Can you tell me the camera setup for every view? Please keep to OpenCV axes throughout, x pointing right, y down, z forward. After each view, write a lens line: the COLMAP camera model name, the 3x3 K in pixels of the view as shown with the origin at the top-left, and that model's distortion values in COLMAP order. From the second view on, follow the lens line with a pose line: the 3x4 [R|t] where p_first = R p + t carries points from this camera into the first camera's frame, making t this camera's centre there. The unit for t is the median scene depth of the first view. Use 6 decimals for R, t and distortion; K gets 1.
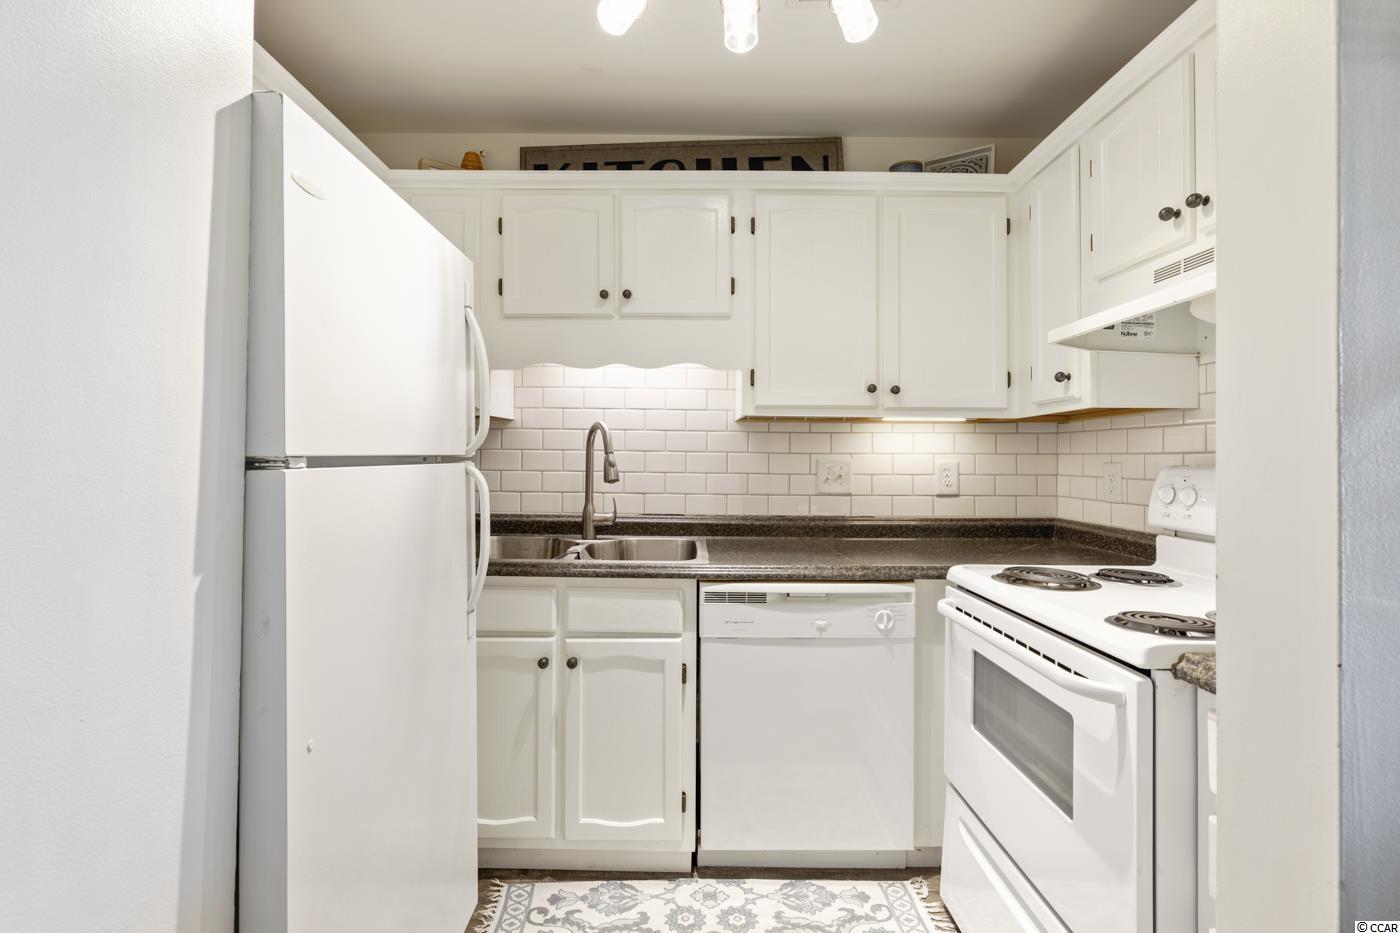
lens RADIAL K [[647.5, 0, 690.0], [0, 647.5, 456.1], [0, 0, 1]] dist [0.003451, 0.000140]
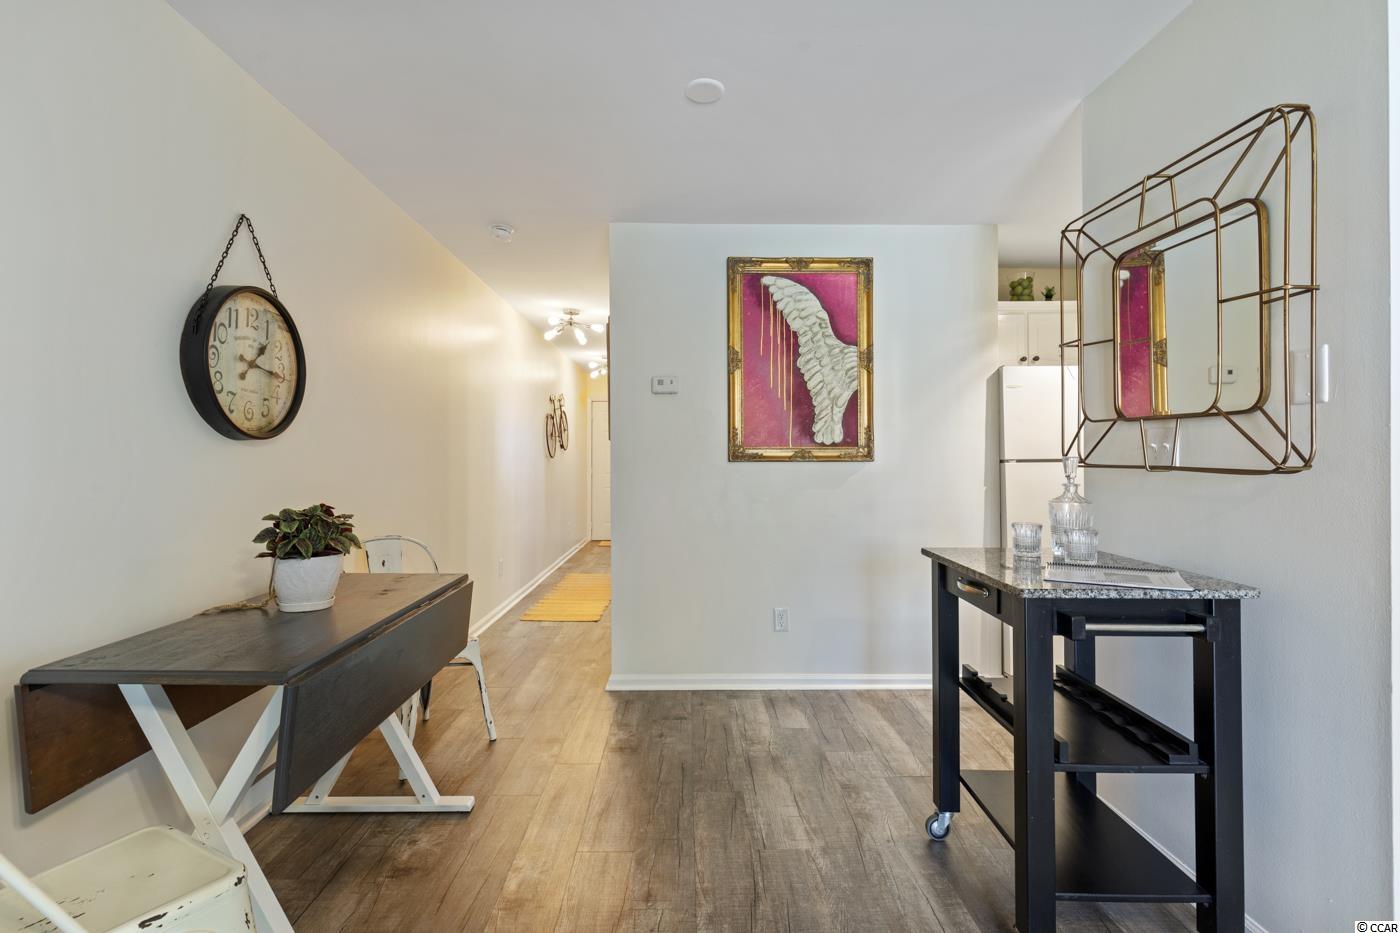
lens RADIAL K [[644.2, 0, 699.1], [0, 644.2, 445.6], [0, 0, 1]] dist [0.000726, -0.000069]
pose [[0.011327, -0.018253, -0.999769, 1.558471], [0.005484, 0.999819, -0.018192, -0.010358], [0.999921, -0.005276, 0.011425, -0.429613]]
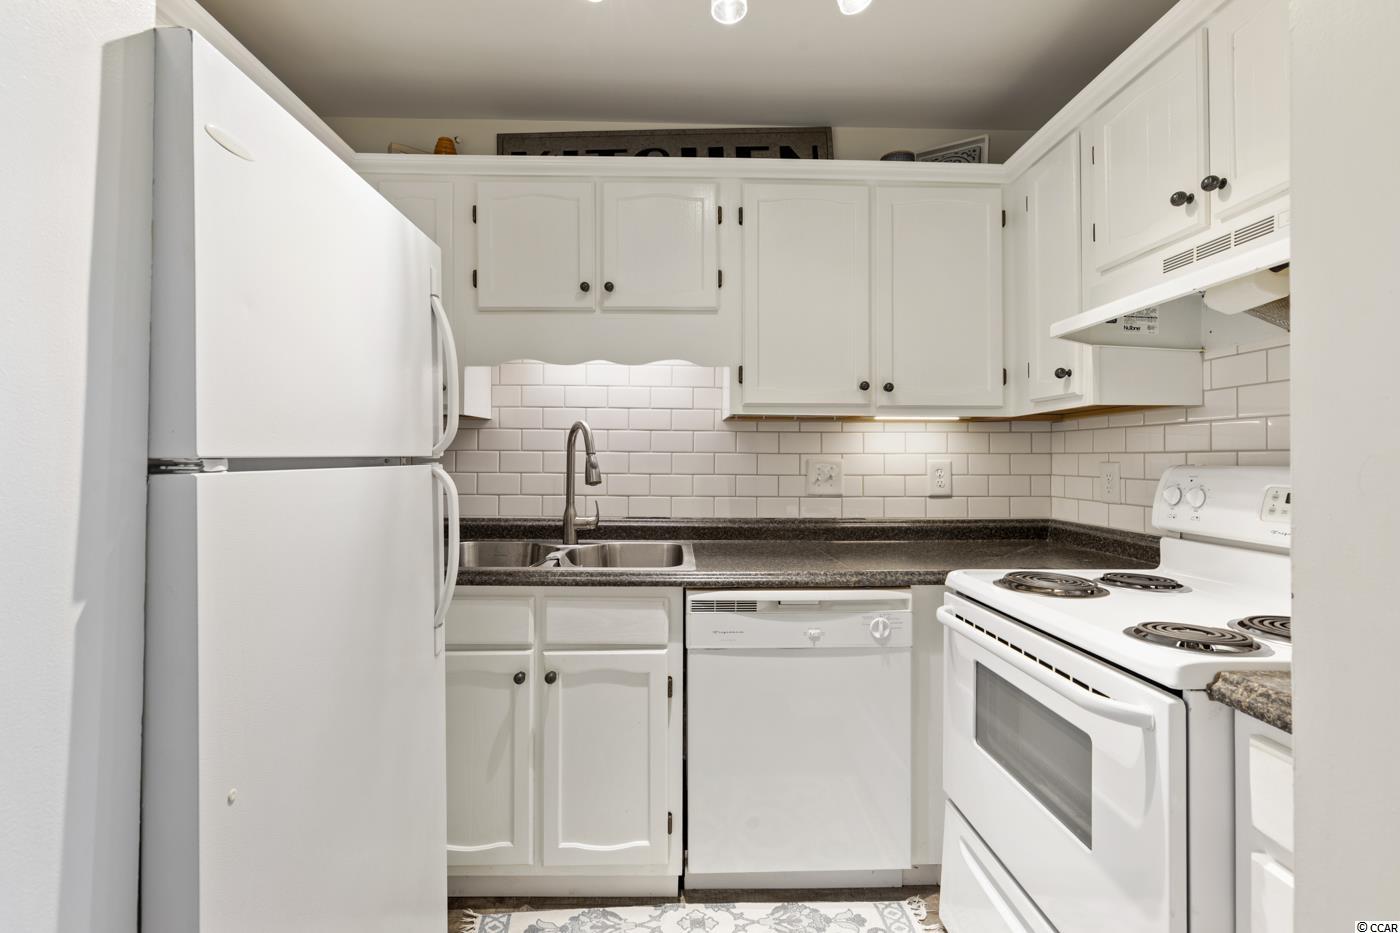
lens RADIAL K [[638.0, 0, 695.6], [0, 638.0, 457.3], [0, 0, 1]] dist [0.003424, -0.000338]
pose [[0.999531, -0.002936, 0.030482, 0.000974], [0.002920, 0.999996, 0.000570, 0.000509], [-0.030483, -0.000480, 0.999535, 0.069488]]
